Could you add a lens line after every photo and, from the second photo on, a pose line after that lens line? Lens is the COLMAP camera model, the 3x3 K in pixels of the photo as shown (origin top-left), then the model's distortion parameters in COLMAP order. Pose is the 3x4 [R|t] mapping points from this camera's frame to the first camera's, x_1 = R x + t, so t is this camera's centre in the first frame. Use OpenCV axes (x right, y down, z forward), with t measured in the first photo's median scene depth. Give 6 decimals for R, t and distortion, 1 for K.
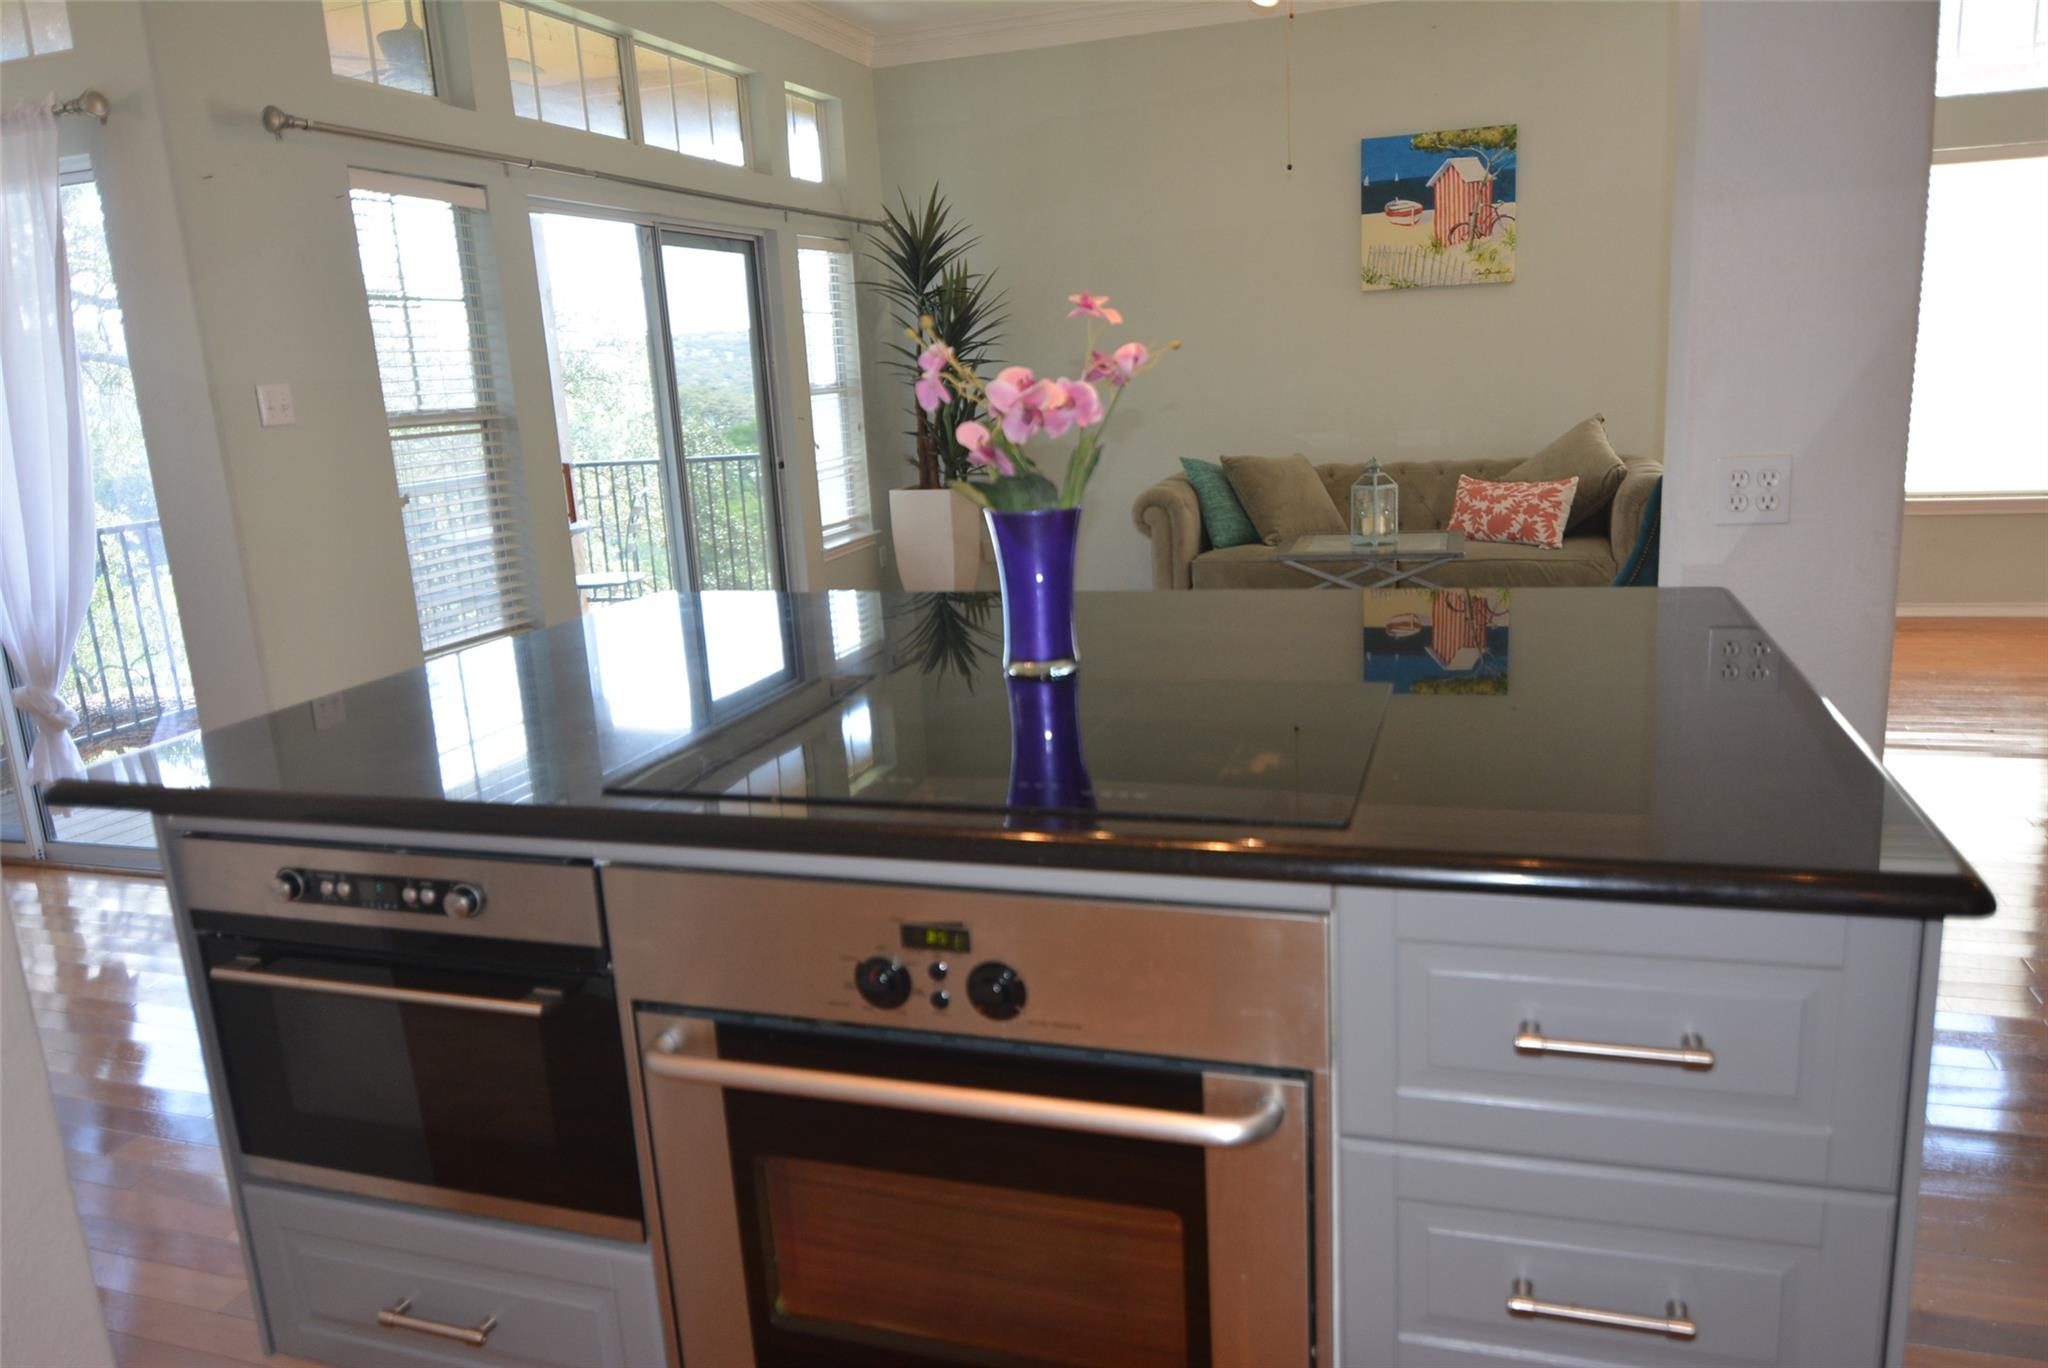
lens RADIAL K [[1398.9, 0, 1030.4], [0, 1398.9, 674.3], [0, 0, 1]] dist [0.000102, -0.006215]
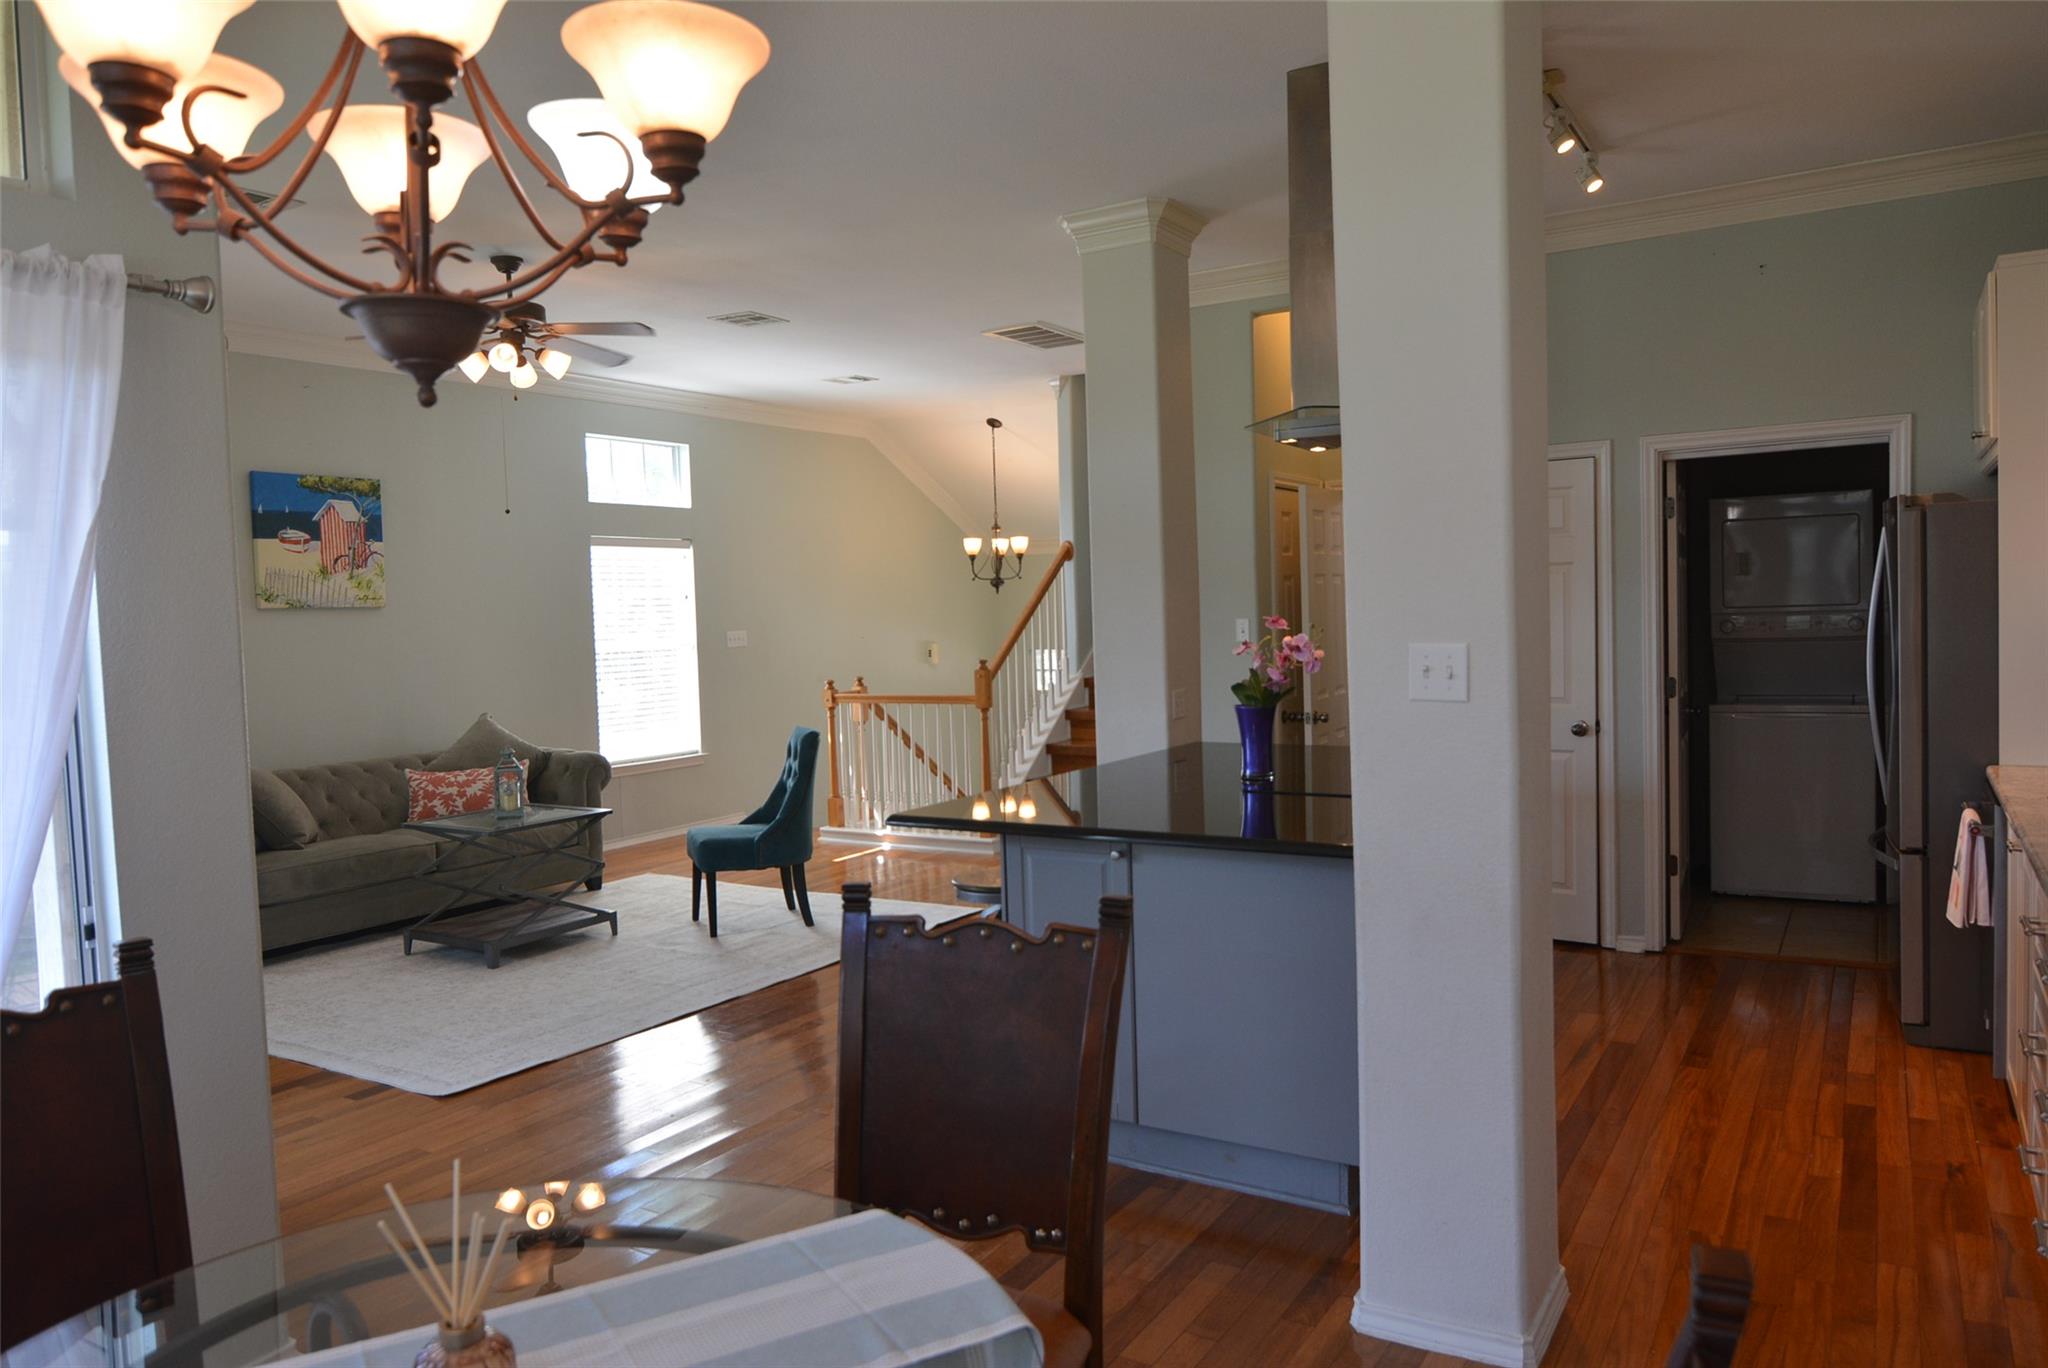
lens RADIAL K [[1398.9, 0, 1030.4], [0, 1398.9, 674.3], [0, 0, 1]] dist [0.000102, -0.006215]
pose [[0.223308, 0.001365, 0.974747, -0.675688], [0.230478, 0.971569, -0.054161, -0.037824], [-0.947108, 0.236752, 0.216645, 0.247064]]
